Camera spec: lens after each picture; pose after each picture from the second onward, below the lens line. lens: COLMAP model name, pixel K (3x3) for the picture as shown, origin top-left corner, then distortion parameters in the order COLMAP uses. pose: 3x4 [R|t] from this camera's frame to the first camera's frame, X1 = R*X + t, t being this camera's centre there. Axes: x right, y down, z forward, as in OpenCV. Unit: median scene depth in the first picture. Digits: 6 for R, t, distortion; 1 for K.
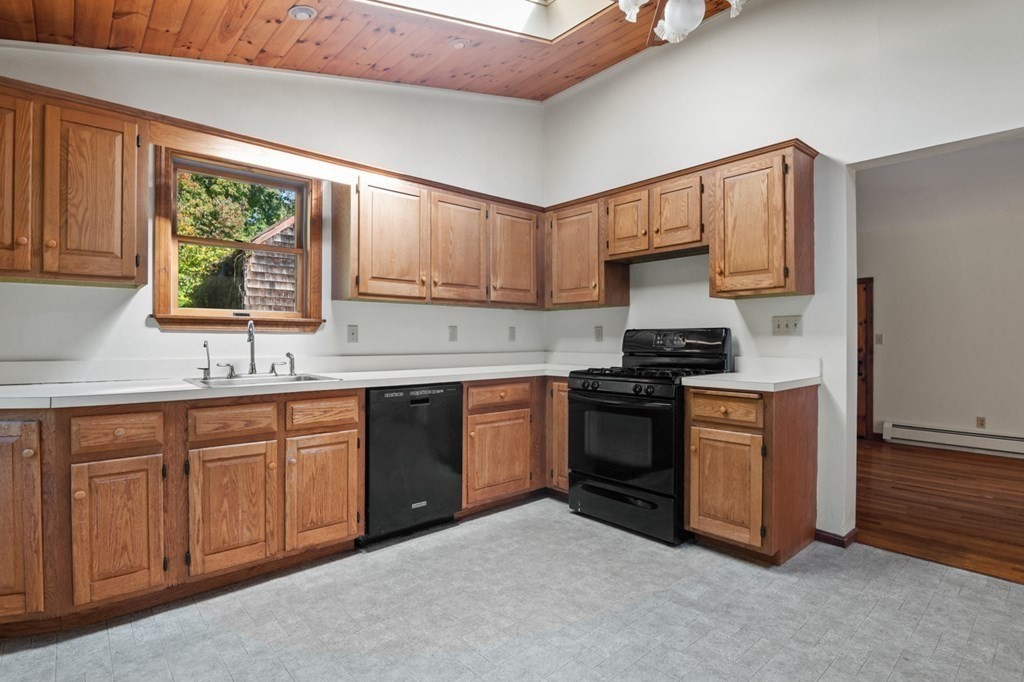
lens RADIAL K [[508.0, 0, 505.0], [0, 508.0, 339.9], [0, 0, 1]] dist [-0.011012, -0.001574]
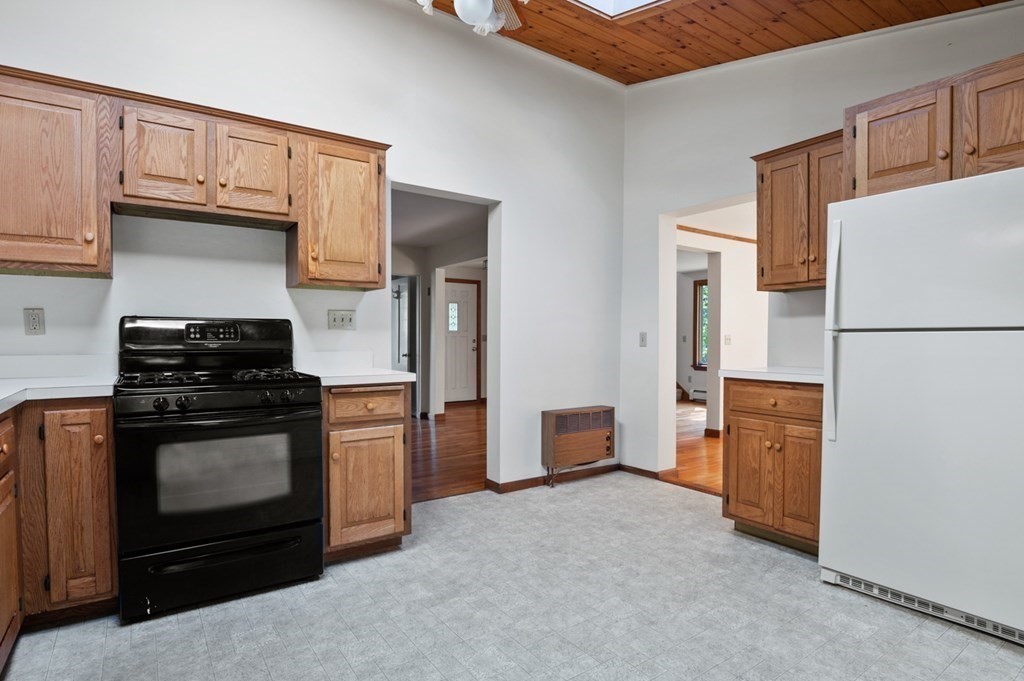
lens RADIAL K [[541.6, 0, 511.9], [0, 541.6, 352.5], [0, 0, 1]] dist [-0.003228, -0.001127]
pose [[0.107851, -0.023461, 0.993890, -0.527311], [-0.001935, 0.999715, 0.023808, 0.011672], [-0.994165, -0.004491, 0.107775, 0.598170]]
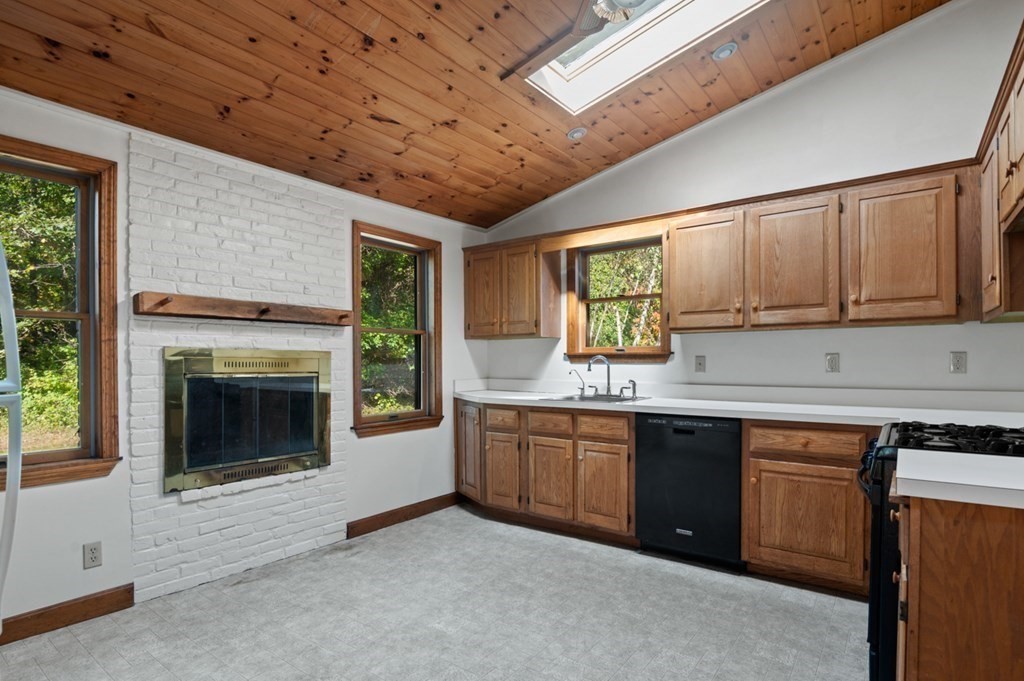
lens RADIAL K [[523.7, 0, 510.2], [0, 523.7, 361.4], [0, 0, 1]] dist [-0.000899, -0.000329]
pose [[0.200673, 0.000228, -0.979658, 0.853520], [0.004290, 0.999990, 0.001111, -0.024923], [0.979649, -0.004426, 0.200670, 0.472958]]
